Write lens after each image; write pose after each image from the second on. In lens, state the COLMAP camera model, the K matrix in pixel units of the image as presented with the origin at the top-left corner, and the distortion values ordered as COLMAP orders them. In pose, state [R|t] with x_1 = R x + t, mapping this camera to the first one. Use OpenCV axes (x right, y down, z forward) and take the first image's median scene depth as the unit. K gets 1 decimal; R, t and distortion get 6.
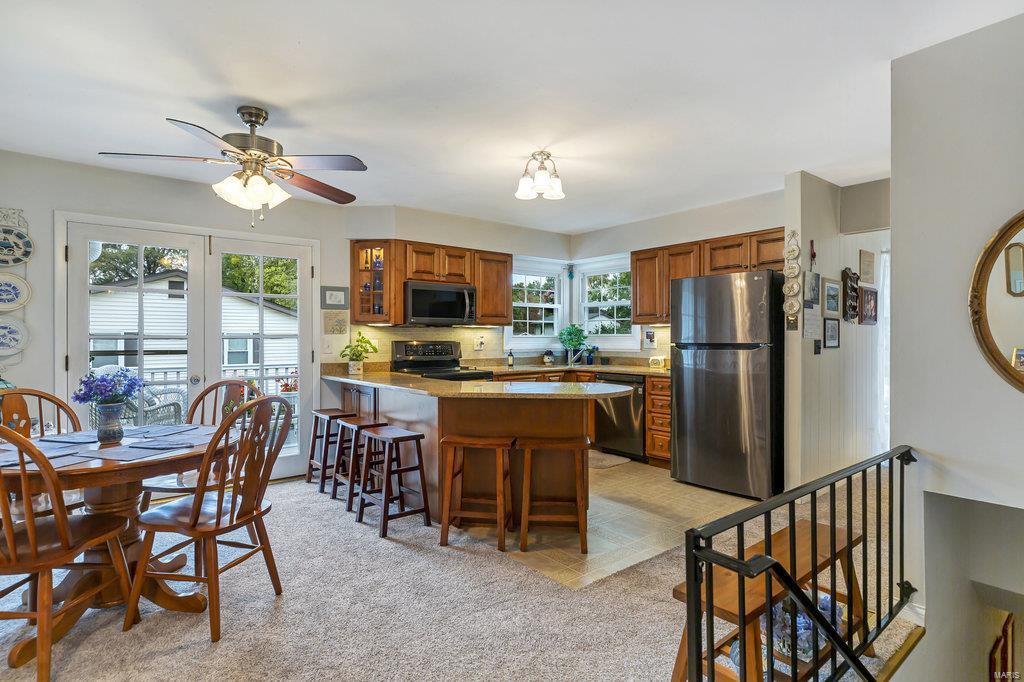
lens RADIAL K [[518.5, 0, 509.5], [0, 518.5, 334.0], [0, 0, 1]] dist [-0.003301, 0.000413]
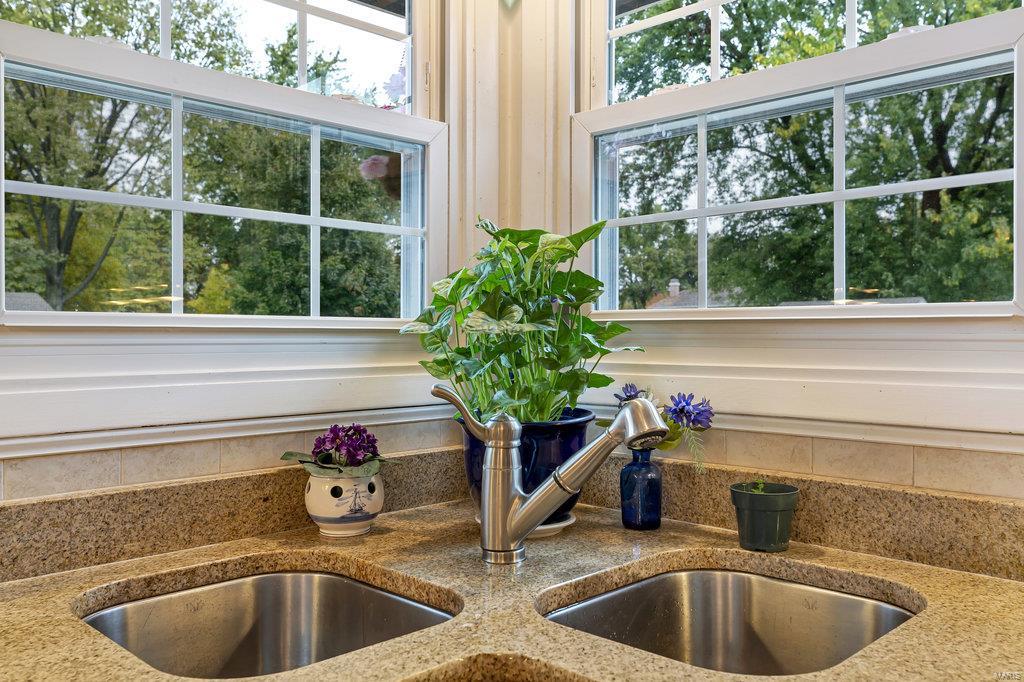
lens RADIAL K [[854.0, 0, 512.5], [0, 854.0, 342.8], [0, 0, 1]] dist [0.003805, 0.000900]
pose [[0.993478, 0.004887, 0.113919, 0.113941], [-0.005080, 0.999986, 0.001408, 0.010527], [-0.113910, -0.001977, 0.993489, 0.937303]]
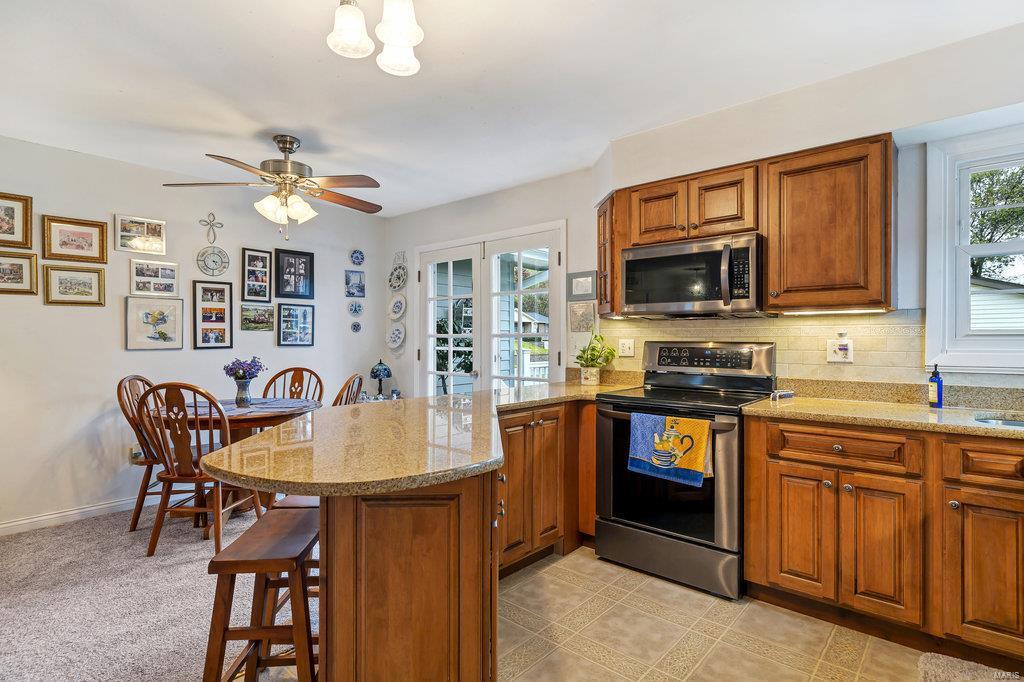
lens RADIAL K [[518.5, 0, 514.5], [0, 518.5, 341.3], [0, 0, 1]] dist [-0.003301, 0.000413]
pose [[0.169265, 0.003626, -0.985564, 0.394432], [0.001057, 0.999992, 0.003861, 0.010513], [0.985570, -0.001695, 0.169260, 0.697876]]
